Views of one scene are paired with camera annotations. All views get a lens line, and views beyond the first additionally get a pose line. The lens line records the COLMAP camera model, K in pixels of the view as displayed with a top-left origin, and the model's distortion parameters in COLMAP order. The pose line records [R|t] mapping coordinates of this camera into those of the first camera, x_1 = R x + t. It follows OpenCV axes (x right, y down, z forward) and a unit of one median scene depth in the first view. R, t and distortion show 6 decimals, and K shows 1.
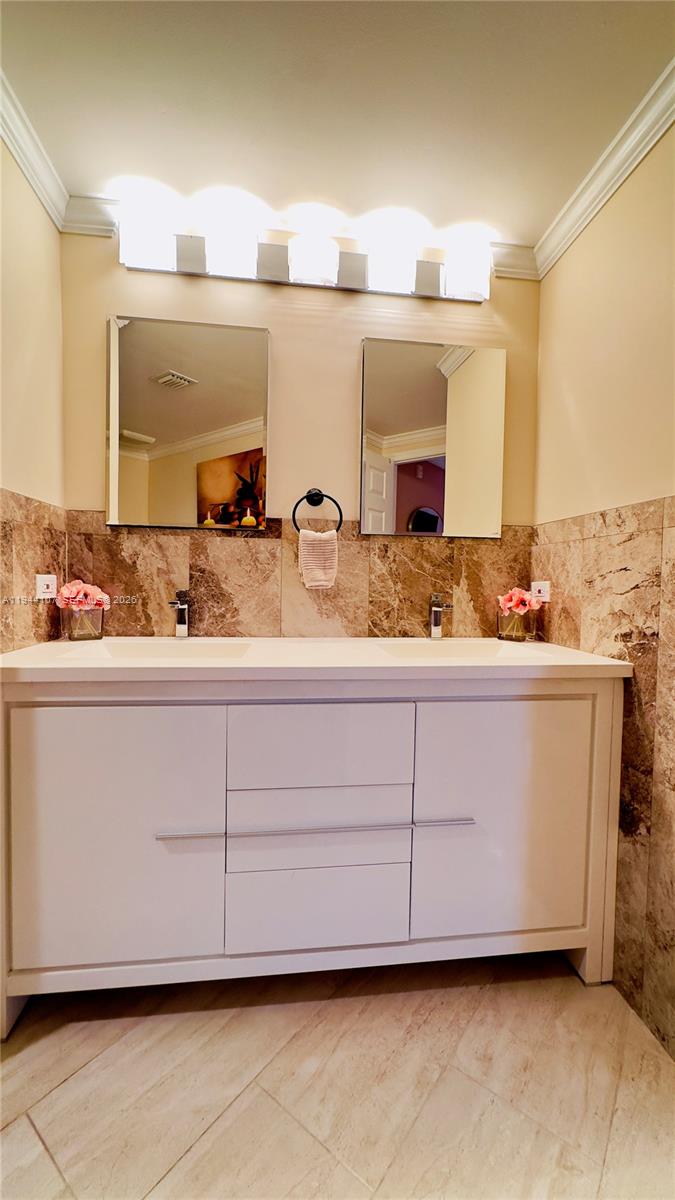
lens RADIAL K [[479.4, 0, 337.4], [0, 479.4, 601.5], [0, 0, 1]] dist [-0.006758, 0.002179]
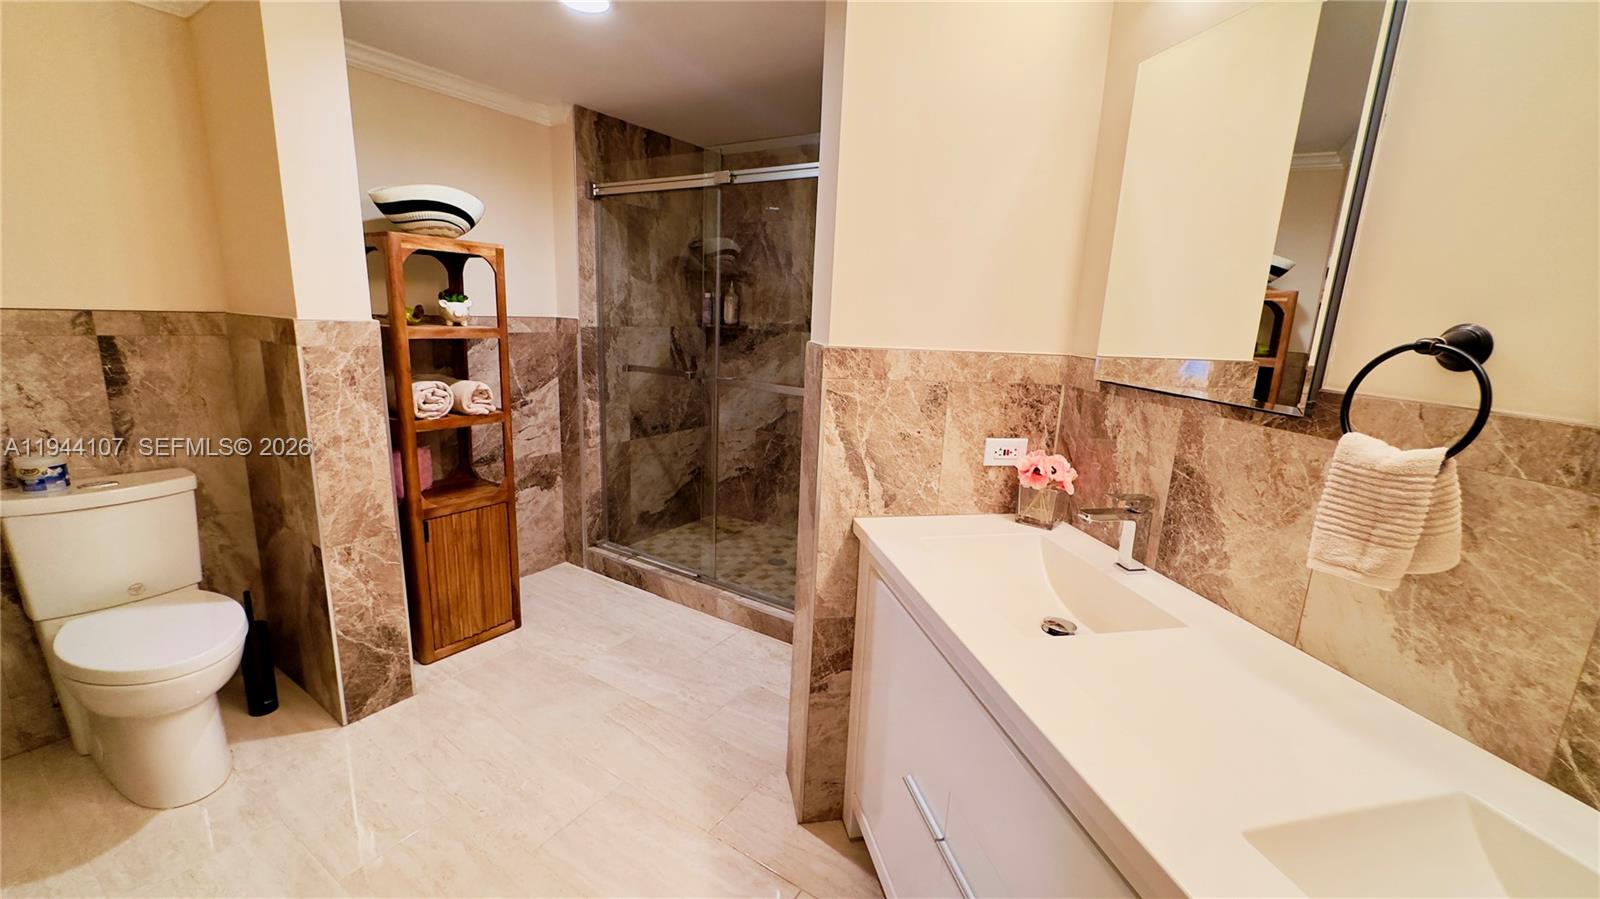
lens RADIAL K [[639.2, 0, 802.2], [0, 639.2, 451.3], [0, 0, 1]] dist [-0.006758, 0.002179]
pose [[0.088021, 0.200819, -0.975666, 0.422464], [-0.084192, 0.977463, 0.193593, -0.198629], [0.992554, 0.065104, 0.102944, 0.461892]]
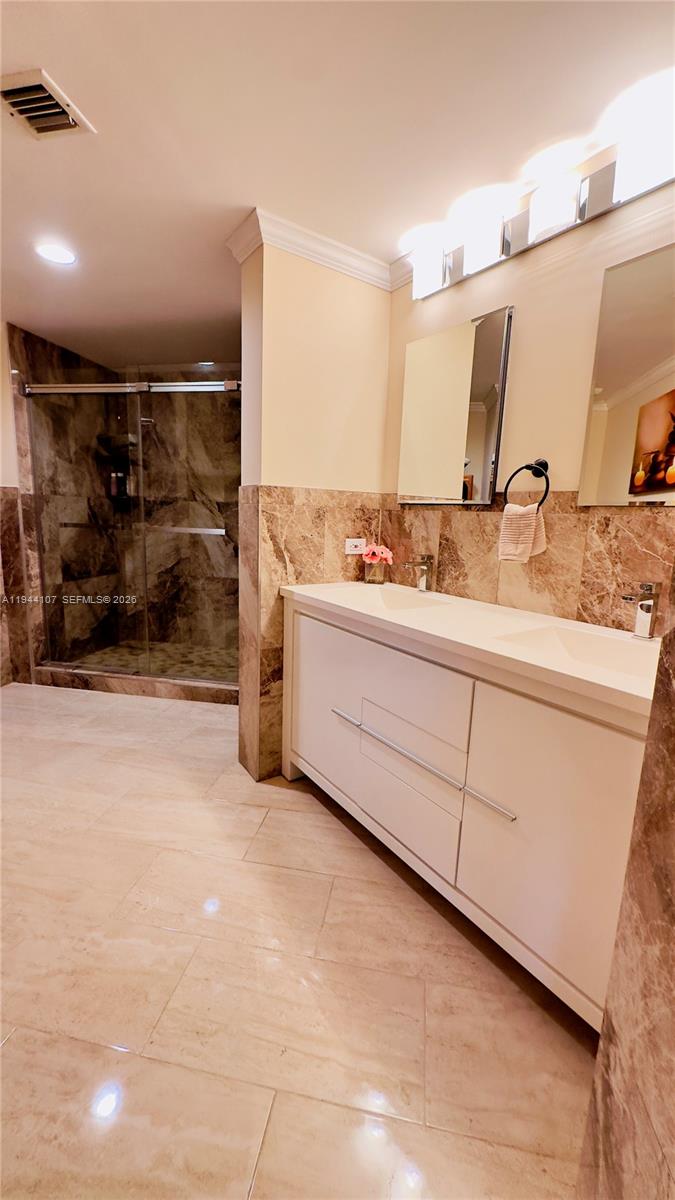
lens RADIAL K [[479.4, 0, 338.7], [0, 479.4, 601.7], [0, 0, 1]] dist [-0.006758, 0.002179]
pose [[0.463848, 0.156940, -0.871903, 0.678861], [-0.064043, 0.987549, 0.143686, -0.066012], [0.883597, -0.010810, 0.468123, 0.189440]]
